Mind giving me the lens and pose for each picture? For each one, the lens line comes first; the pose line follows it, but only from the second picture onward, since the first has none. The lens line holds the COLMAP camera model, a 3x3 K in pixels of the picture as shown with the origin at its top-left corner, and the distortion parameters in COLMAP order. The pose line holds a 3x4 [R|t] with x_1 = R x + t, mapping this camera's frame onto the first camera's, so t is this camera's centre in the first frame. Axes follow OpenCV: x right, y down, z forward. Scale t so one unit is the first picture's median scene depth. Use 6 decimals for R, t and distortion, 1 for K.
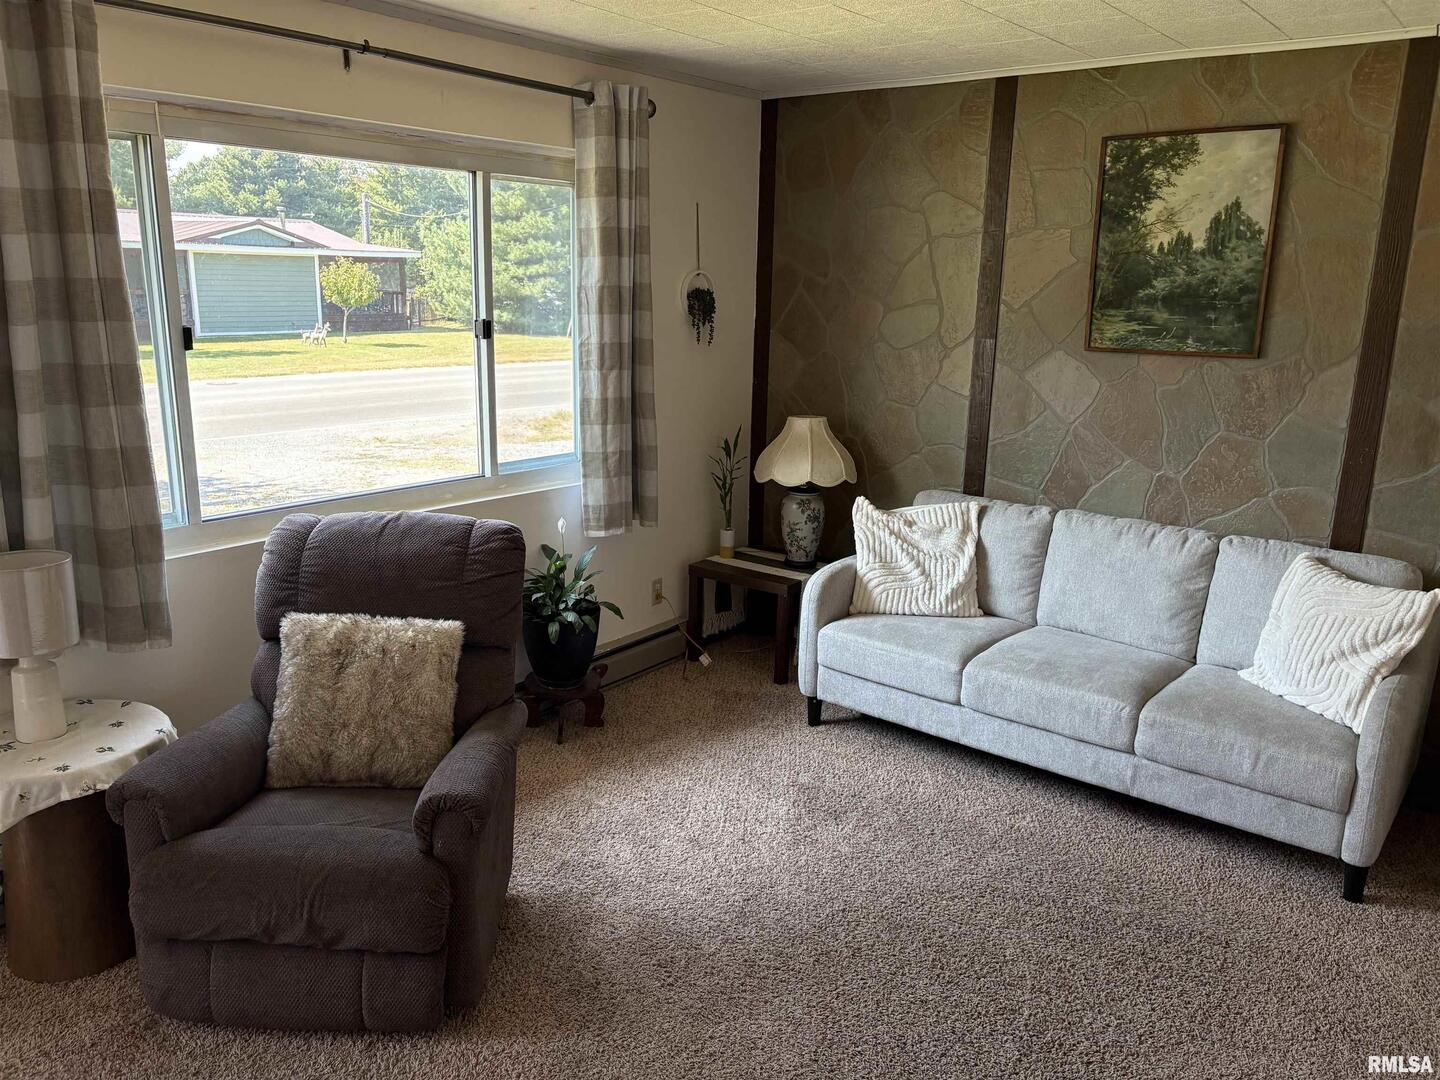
lens RADIAL K [[1089.0, 0, 721.3], [0, 1089.0, 541.7], [0, 0, 1]] dist [0.058086, -0.066786]
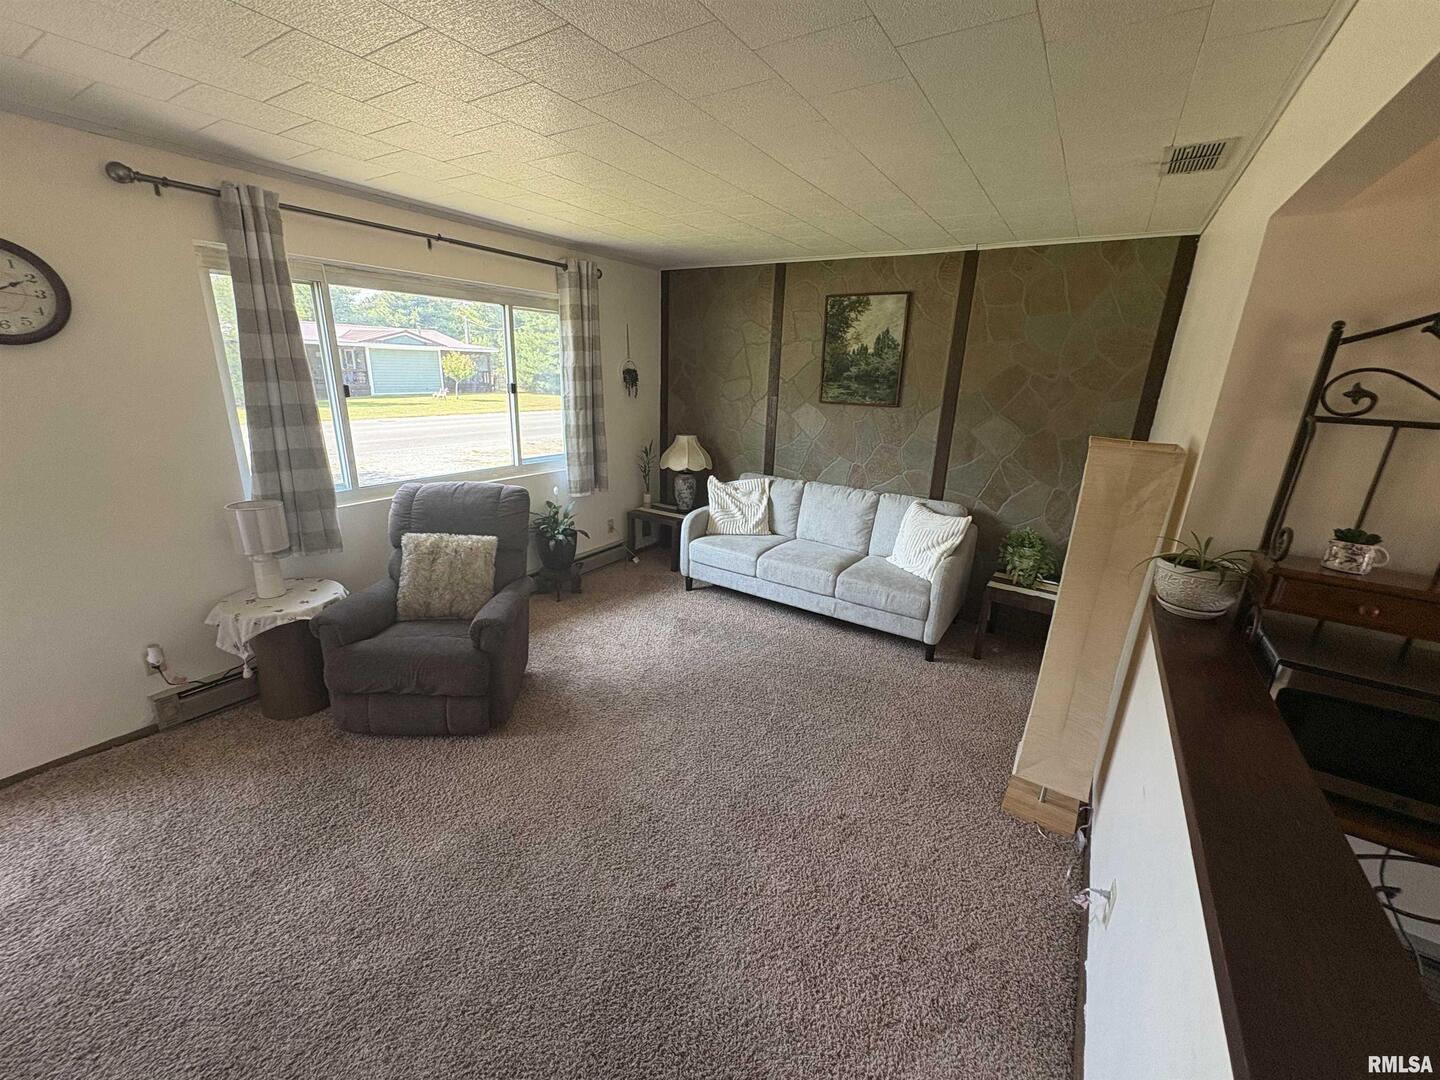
lens RADIAL K [[574.1, 0, 722.5], [0, 574.1, 541.5], [0, 0, 1]] dist [0.000114, 0.000268]
pose [[0.995766, -0.013361, 0.090952, 0.060569], [0.007905, 0.998162, 0.060084, 0.018254], [-0.091588, -0.059111, 0.994041, -0.057367]]
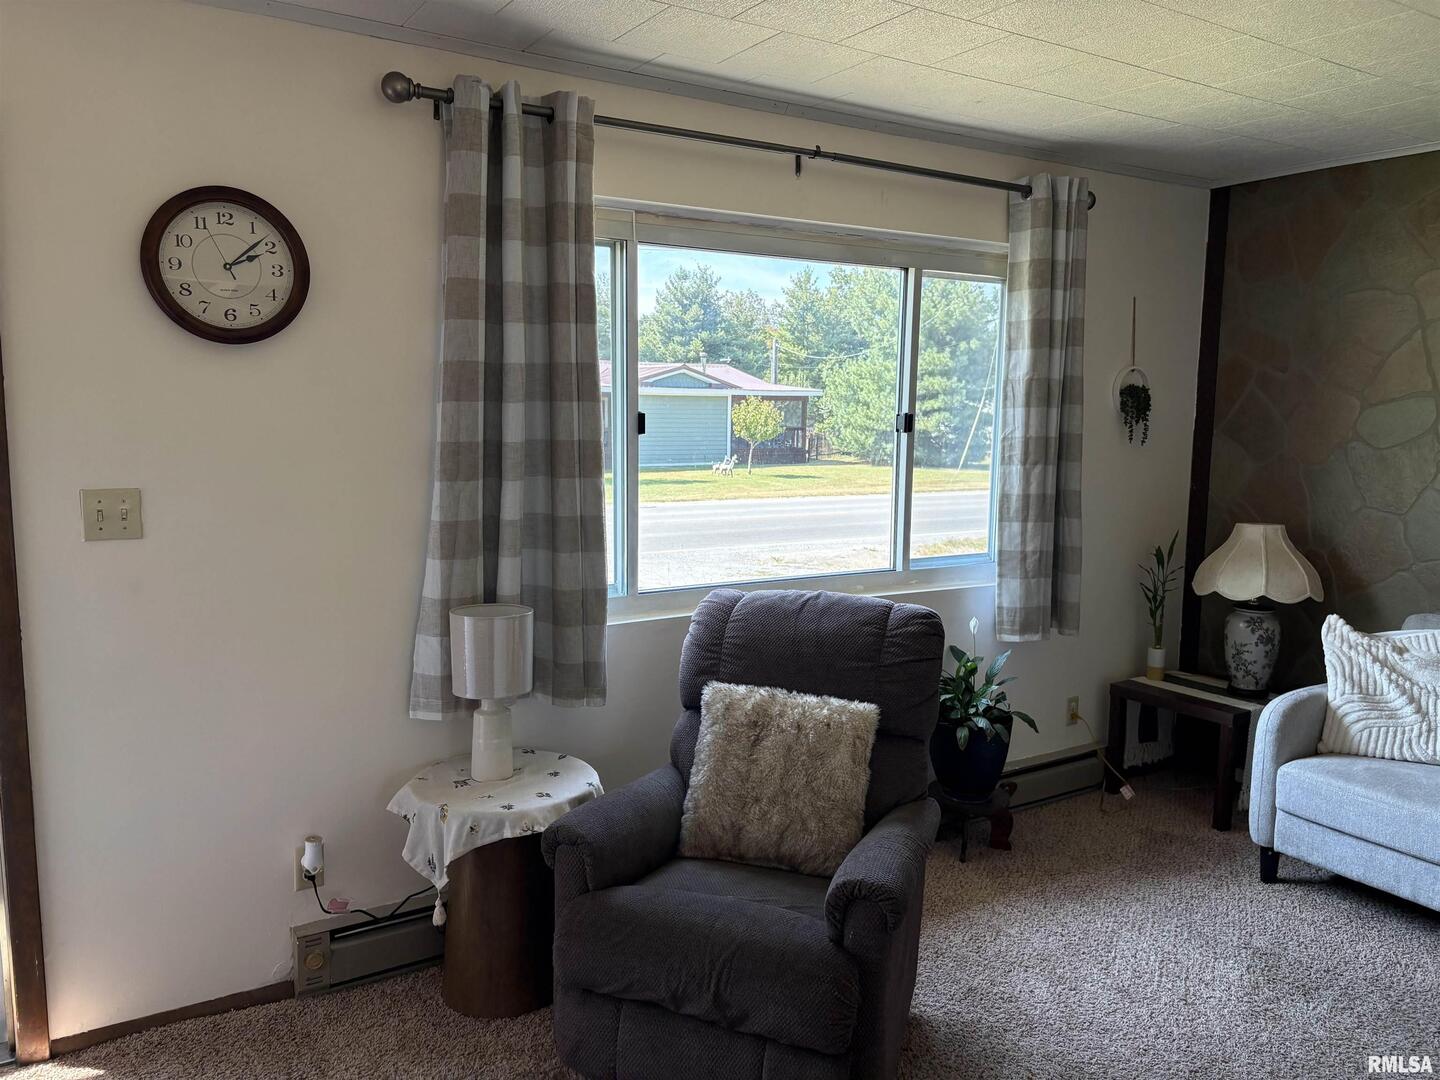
lens RADIAL K [[1089.0, 0, 721.1], [0, 1089.0, 544.2], [0, 0, 1]] dist [0.058086, -0.066786]
pose [[0.940043, 0.031186, -0.339626, -0.036557], [-0.072217, 0.991431, -0.108851, 0.037965], [0.333321, 0.126851, 0.934241, 0.033980]]
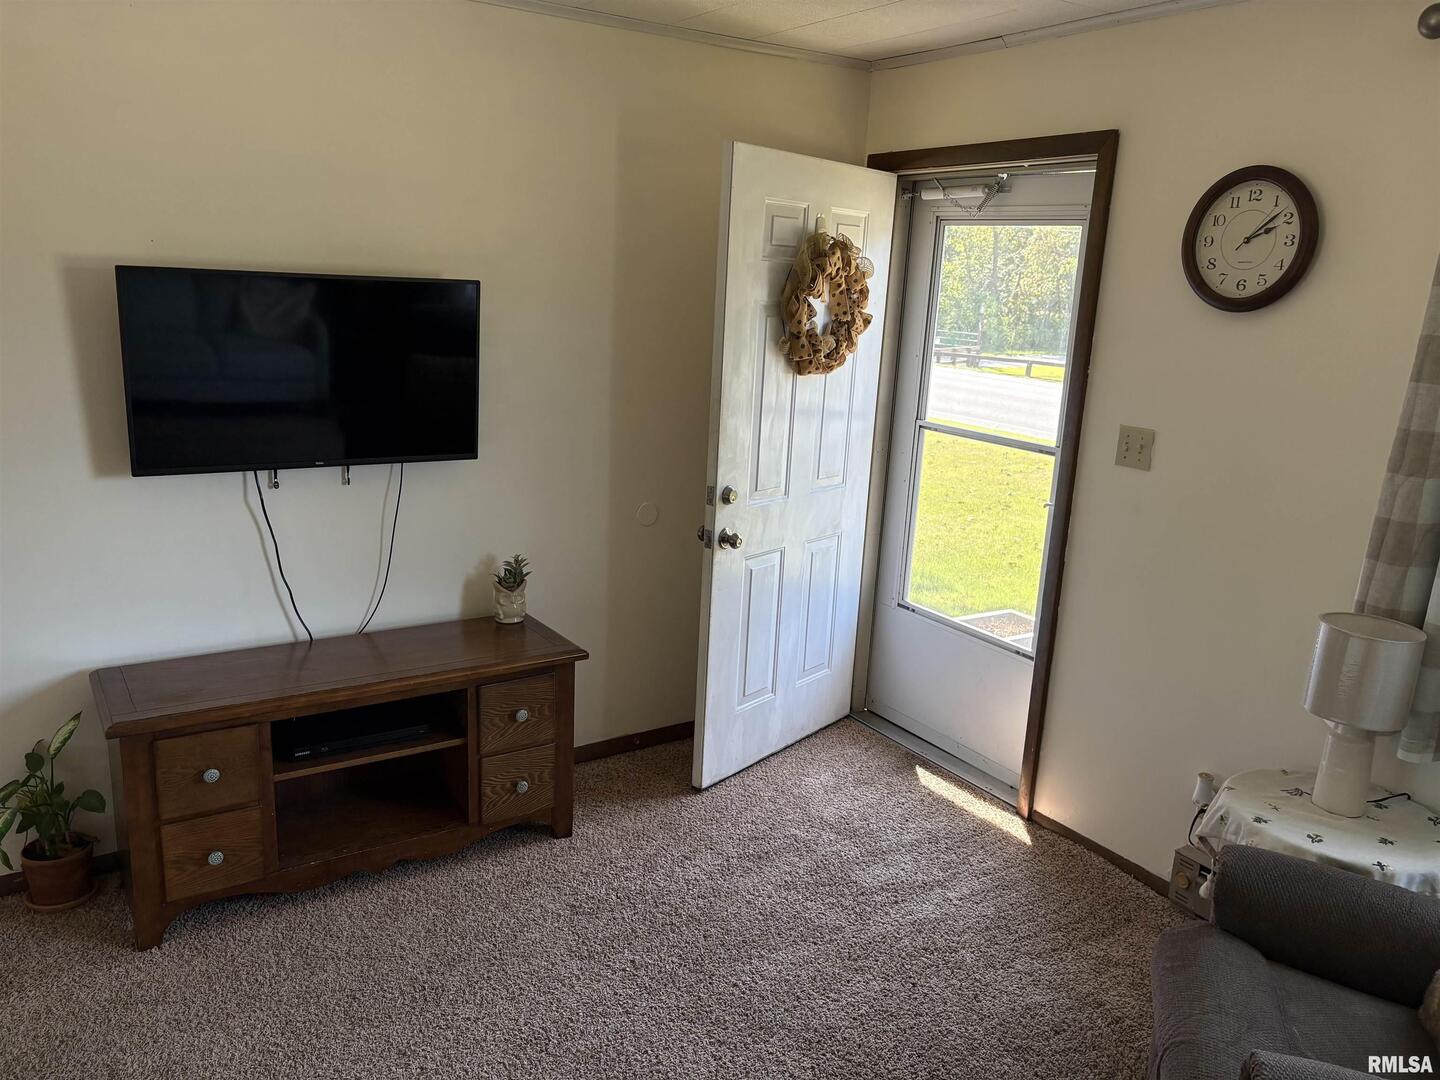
lens RADIAL K [[1089.0, 0, 717.3], [0, 1089.0, 538.2], [0, 0, 1]] dist [0.058086, -0.066786]
pose [[-0.324155, 0.187542, -0.927228, 0.296128], [-0.275024, 0.919135, 0.282052, -0.118366], [0.905144, 0.346438, -0.246364, 0.497303]]
